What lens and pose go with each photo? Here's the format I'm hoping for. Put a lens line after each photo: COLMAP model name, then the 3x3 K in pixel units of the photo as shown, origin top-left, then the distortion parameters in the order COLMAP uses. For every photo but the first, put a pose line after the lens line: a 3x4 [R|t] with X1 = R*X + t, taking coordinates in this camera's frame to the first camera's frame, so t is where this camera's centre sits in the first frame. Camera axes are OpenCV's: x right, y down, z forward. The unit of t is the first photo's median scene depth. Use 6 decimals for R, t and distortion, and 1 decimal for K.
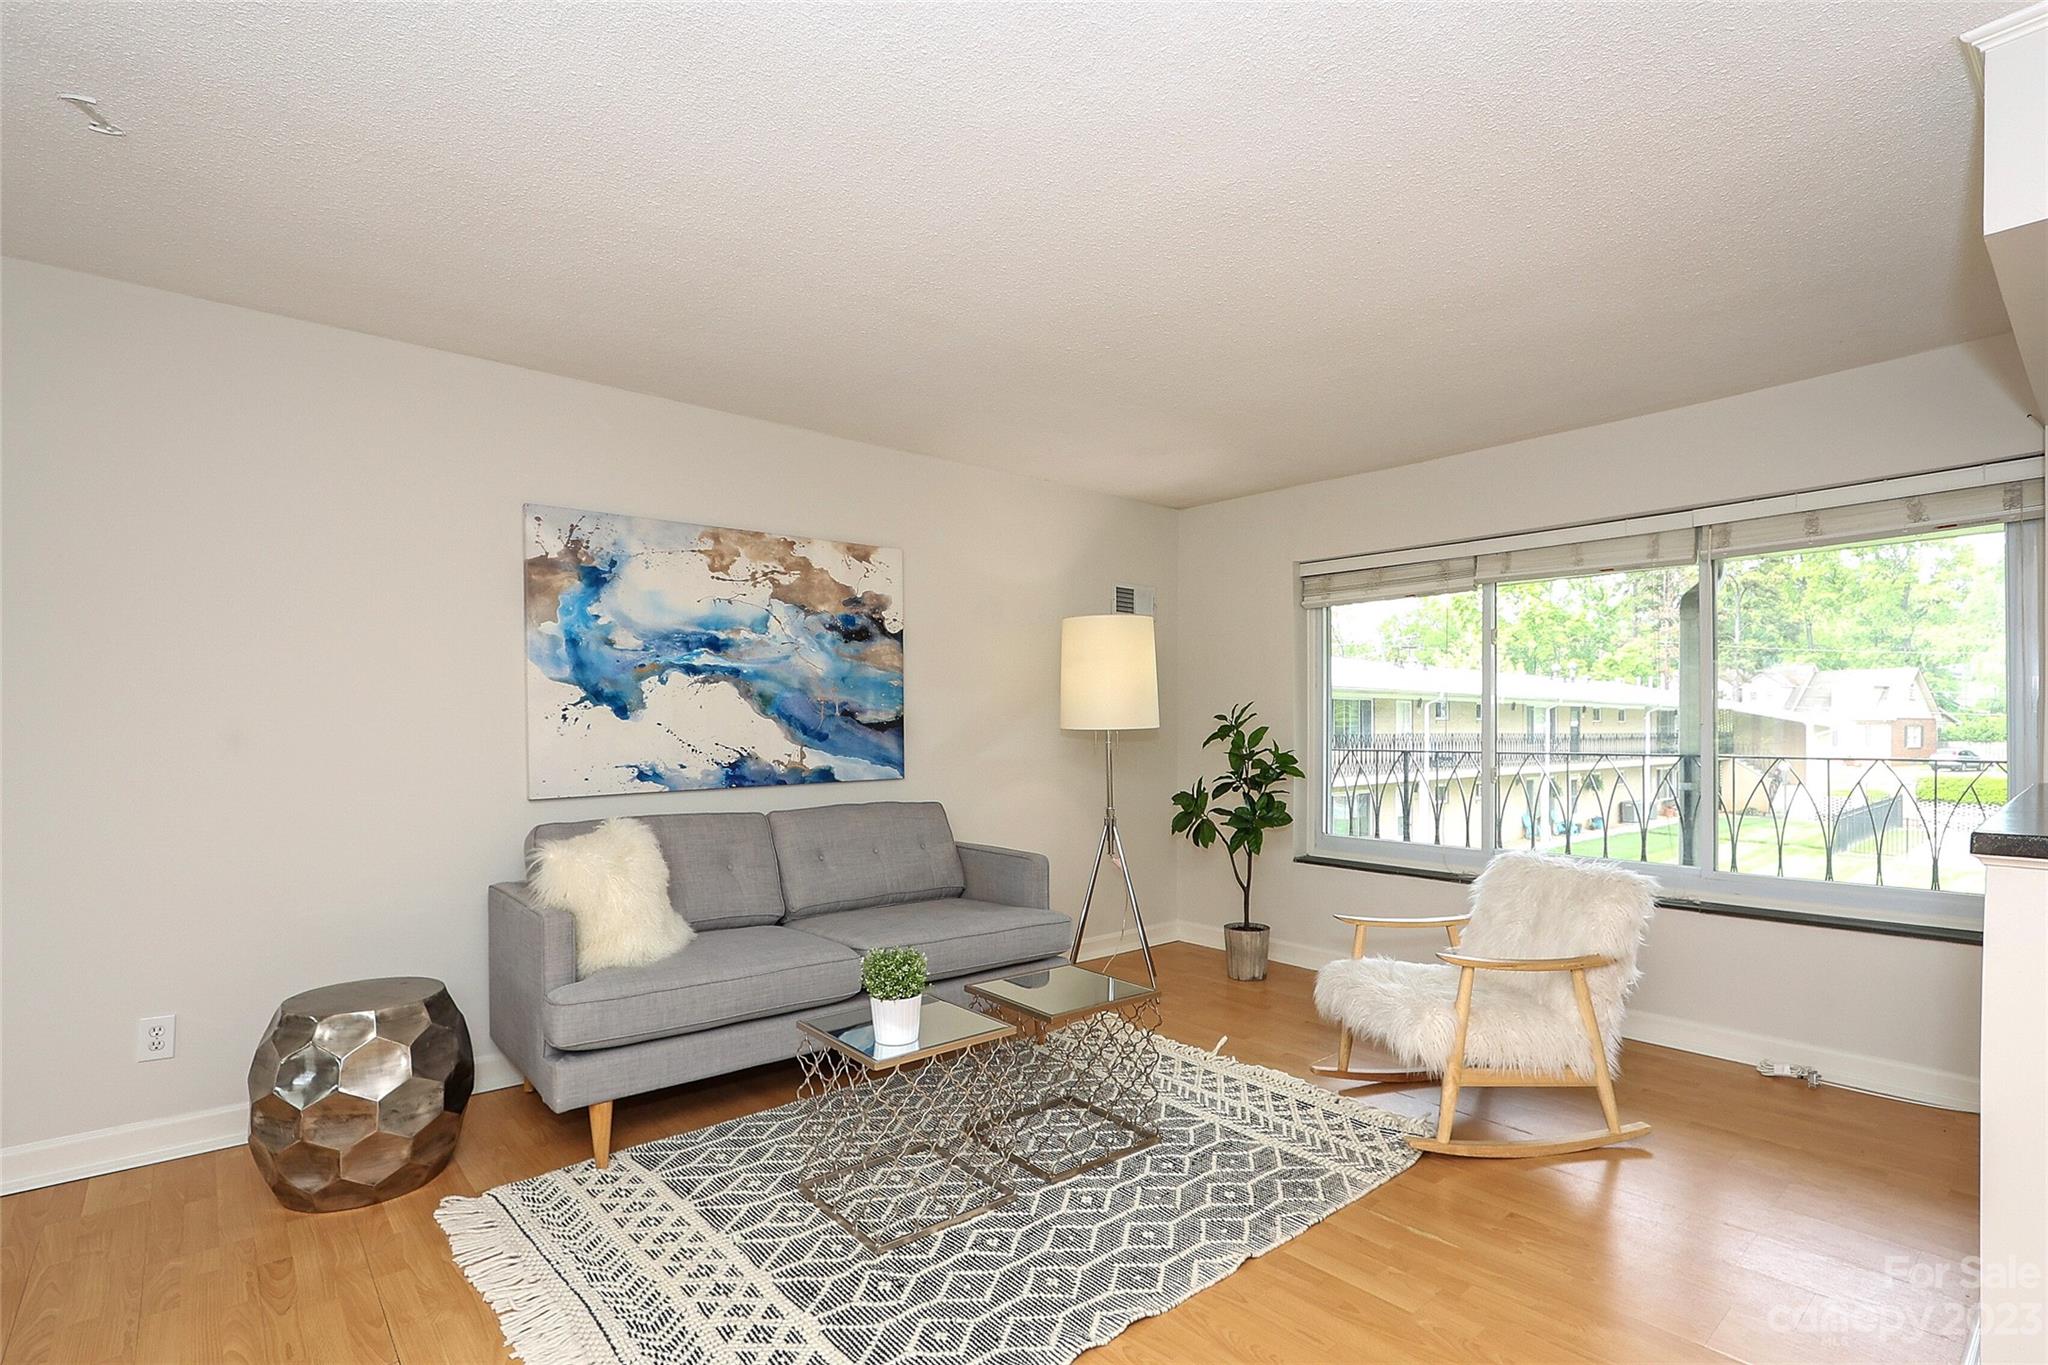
lens RADIAL K [[976.8, 0, 1059.6], [0, 976.8, 715.1], [0, 0, 1]] dist [-0.011186, 0.001491]
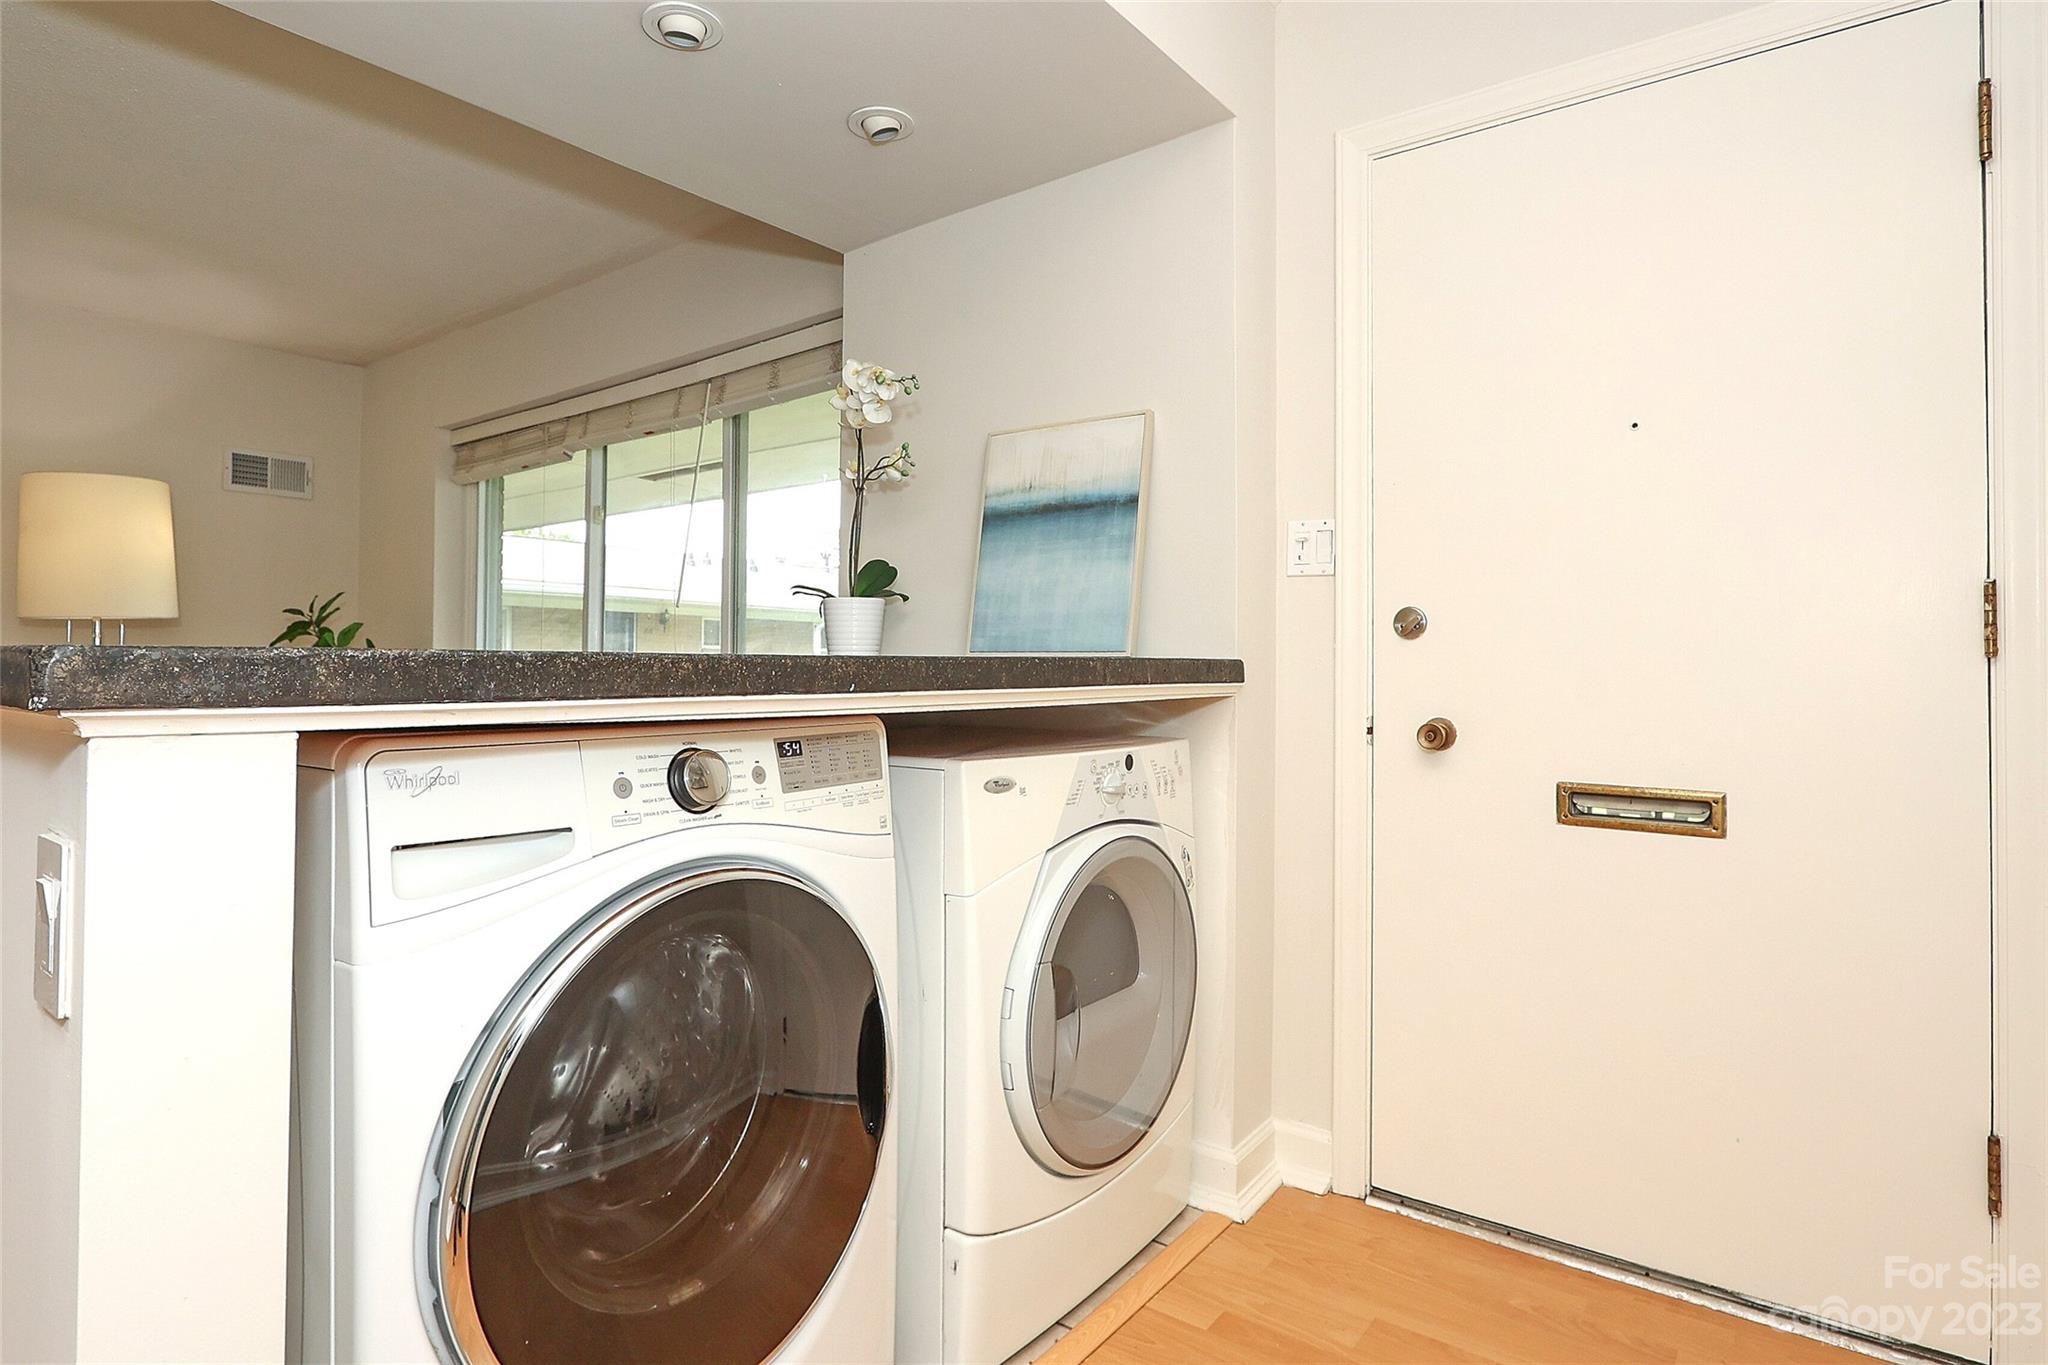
lens RADIAL K [[1076.8, 0, 1005.9], [0, 1076.8, 647.8], [0, 0, 1]] dist [-0.007290, -0.001005]
pose [[0.982686, 0.010296, 0.184990, 0.725051], [-0.007269, 0.999829, -0.017032, 0.055517], [-0.185134, 0.015392, 0.982593, 0.014317]]
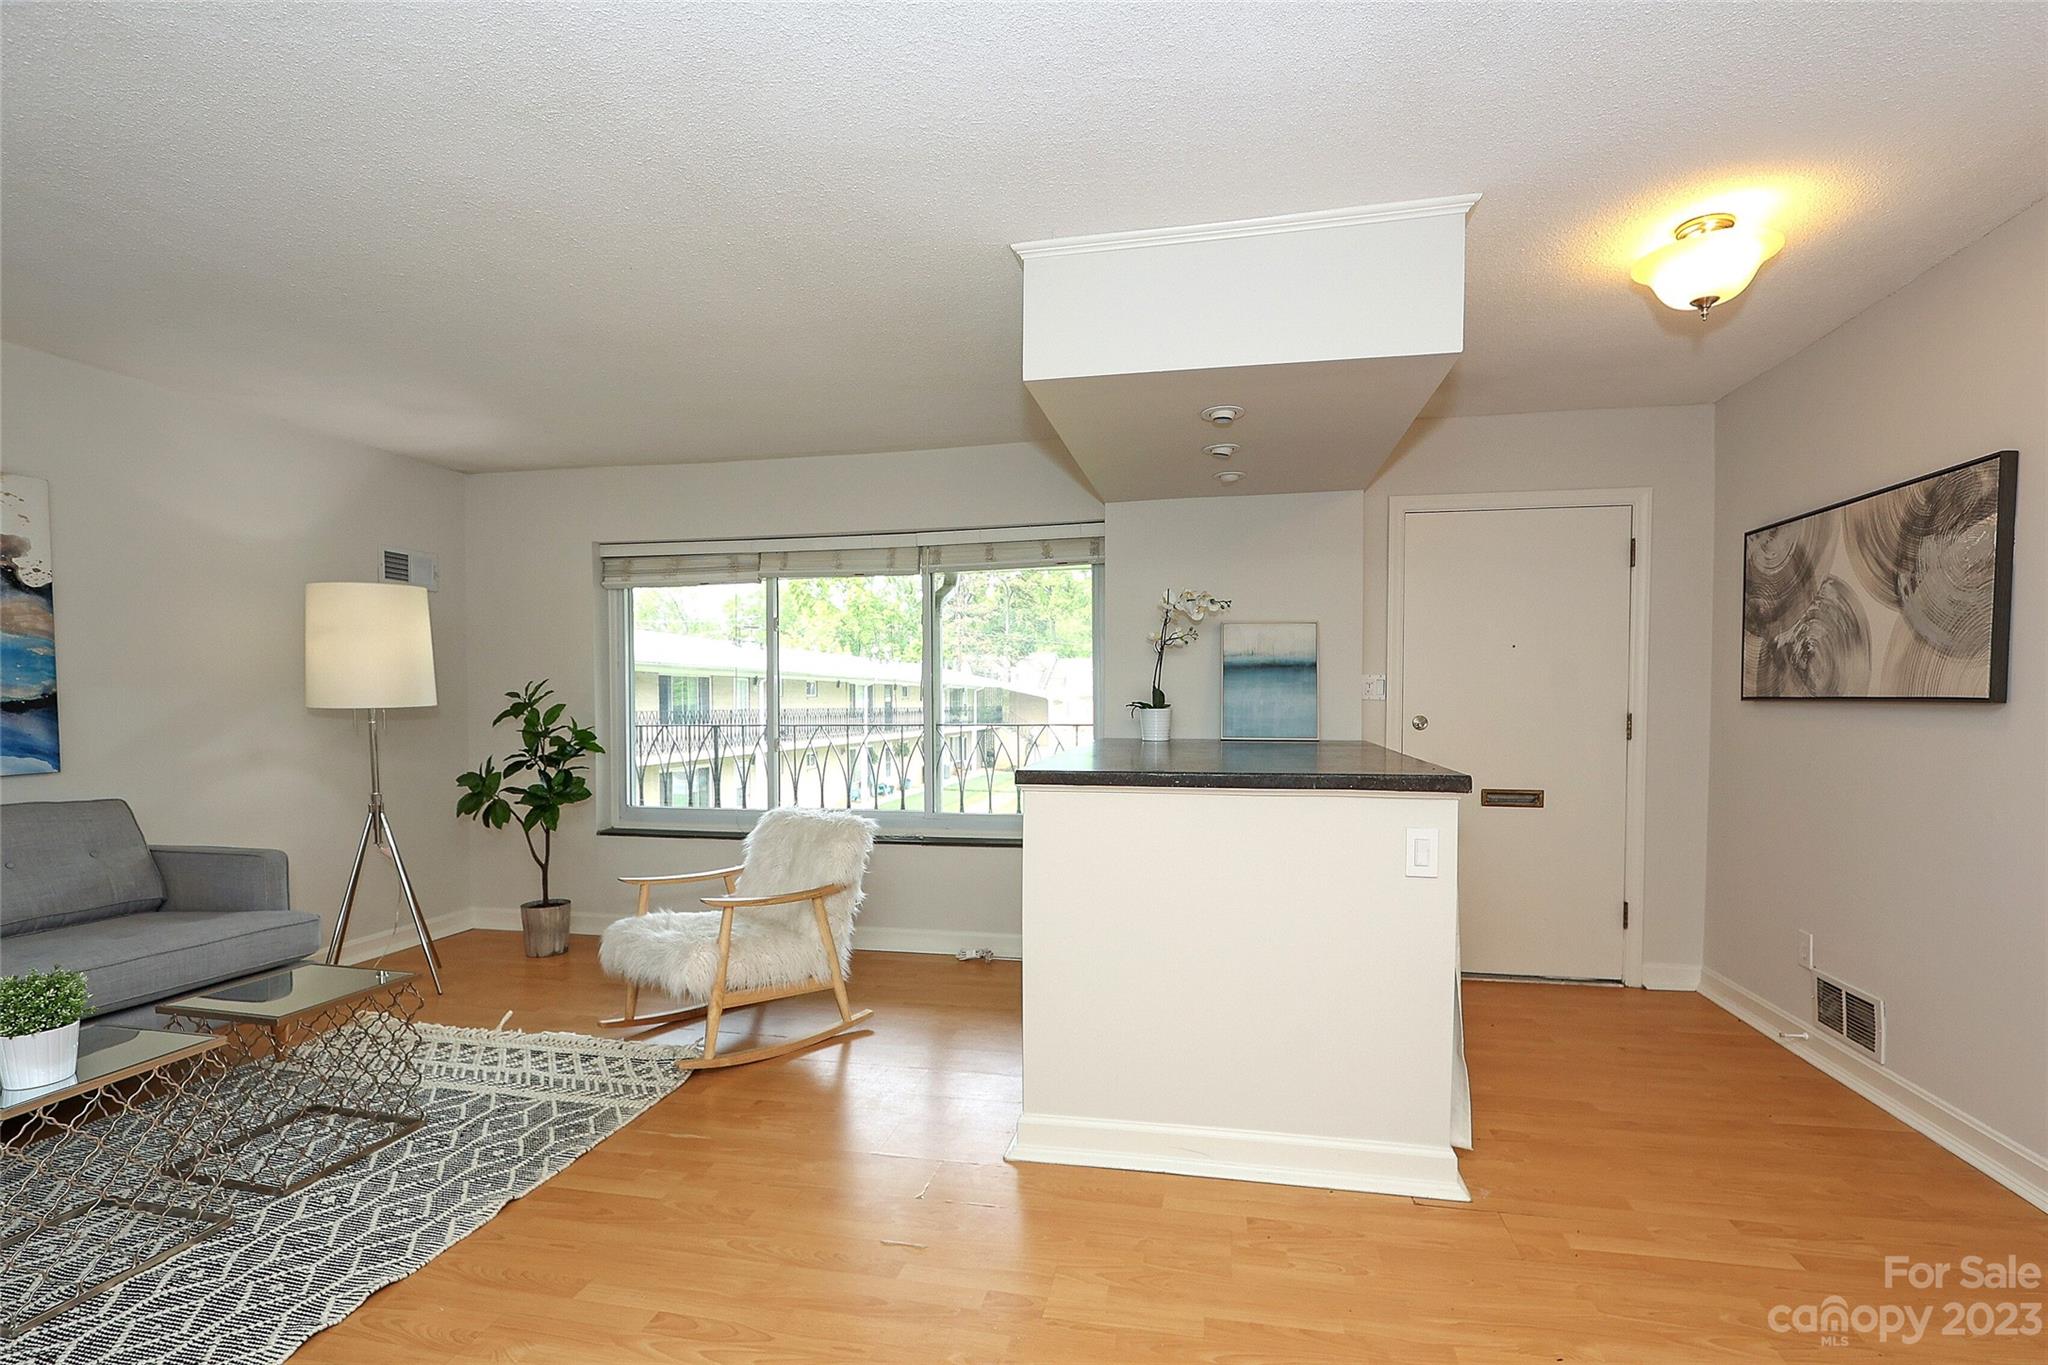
lens RADIAL K [[939.5, 0, 1037.9], [0, 939.5, 720.9], [0, 0, 1]] dist [-0.016381, 0.003347]
pose [[0.800262, -0.016560, 0.599422, 0.029954], [-0.002254, 0.999528, 0.030622, -0.001690], [-0.599646, -0.025857, 0.799847, -0.088380]]
